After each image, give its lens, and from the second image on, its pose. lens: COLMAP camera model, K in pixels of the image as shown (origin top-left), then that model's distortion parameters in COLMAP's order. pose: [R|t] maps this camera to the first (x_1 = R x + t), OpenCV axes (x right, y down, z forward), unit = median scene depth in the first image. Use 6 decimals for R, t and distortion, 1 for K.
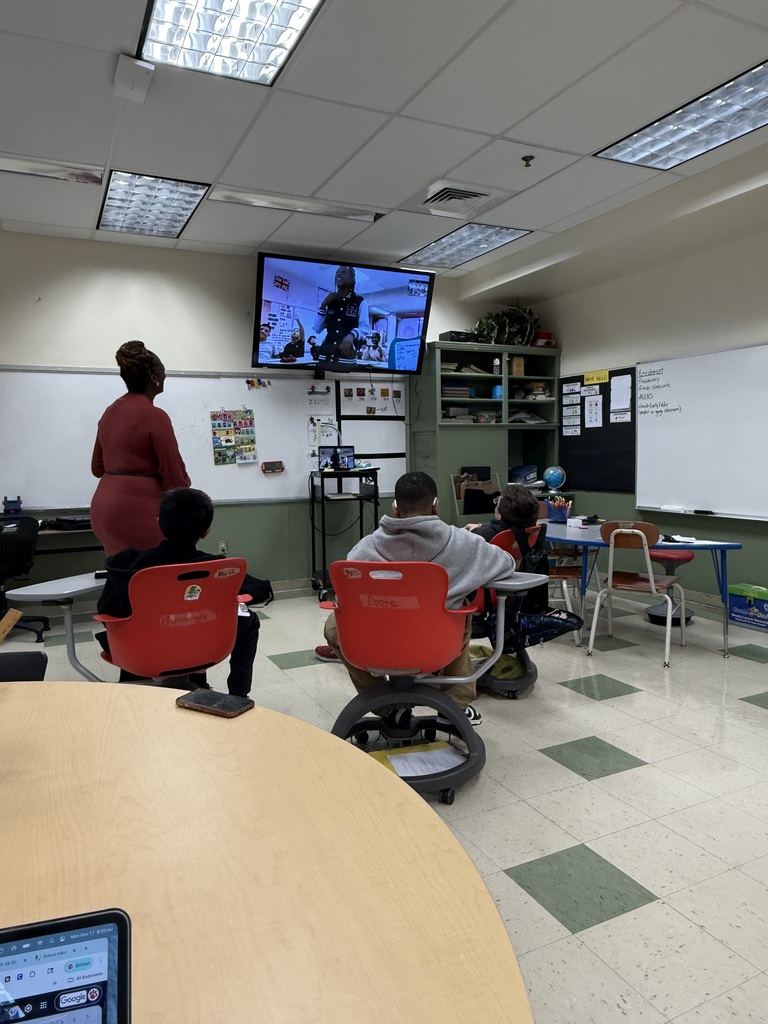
lens RADIAL K [[704.6, 0, 383.8], [0, 704.6, 507.1], [0, 0, 1]] dist [0.003390, 0.058436]
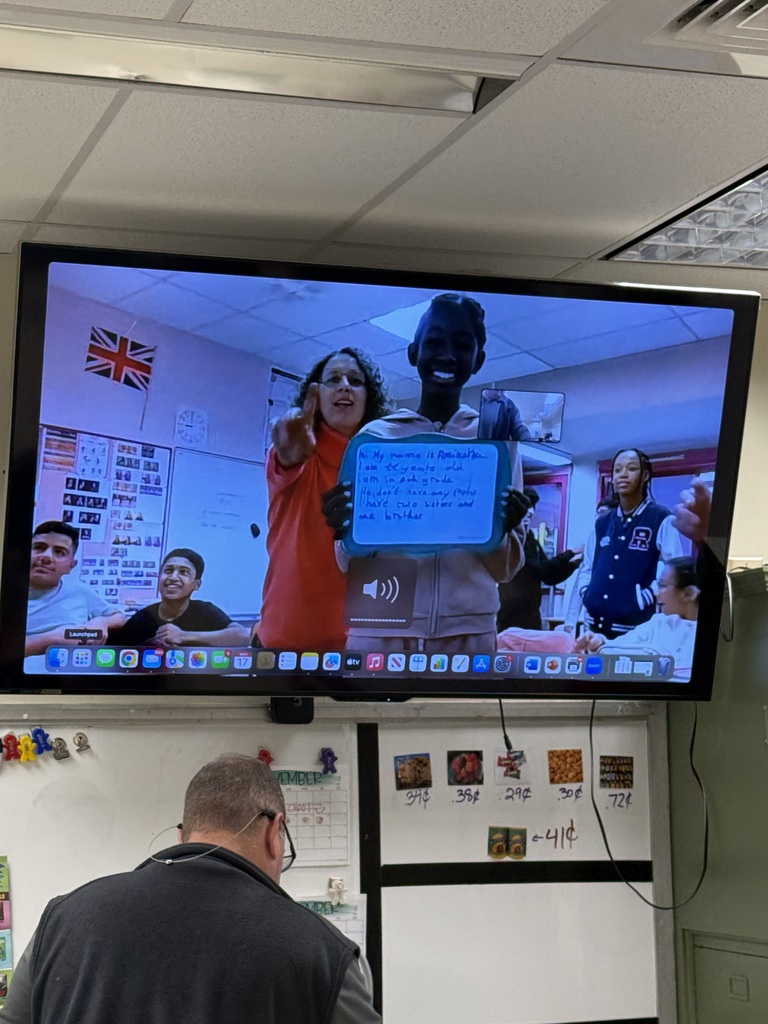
lens RADIAL K [[2185.5, 0, 384.0], [0, 2185.5, 512.0], [0, 0, 1]] dist [0.146111, -0.027537]
pose [[0.991232, -0.012573, -0.131532, 0.043630], [-0.013907, 0.980005, -0.198485, -0.105651], [0.131397, 0.198574, 0.971238, 0.257221]]
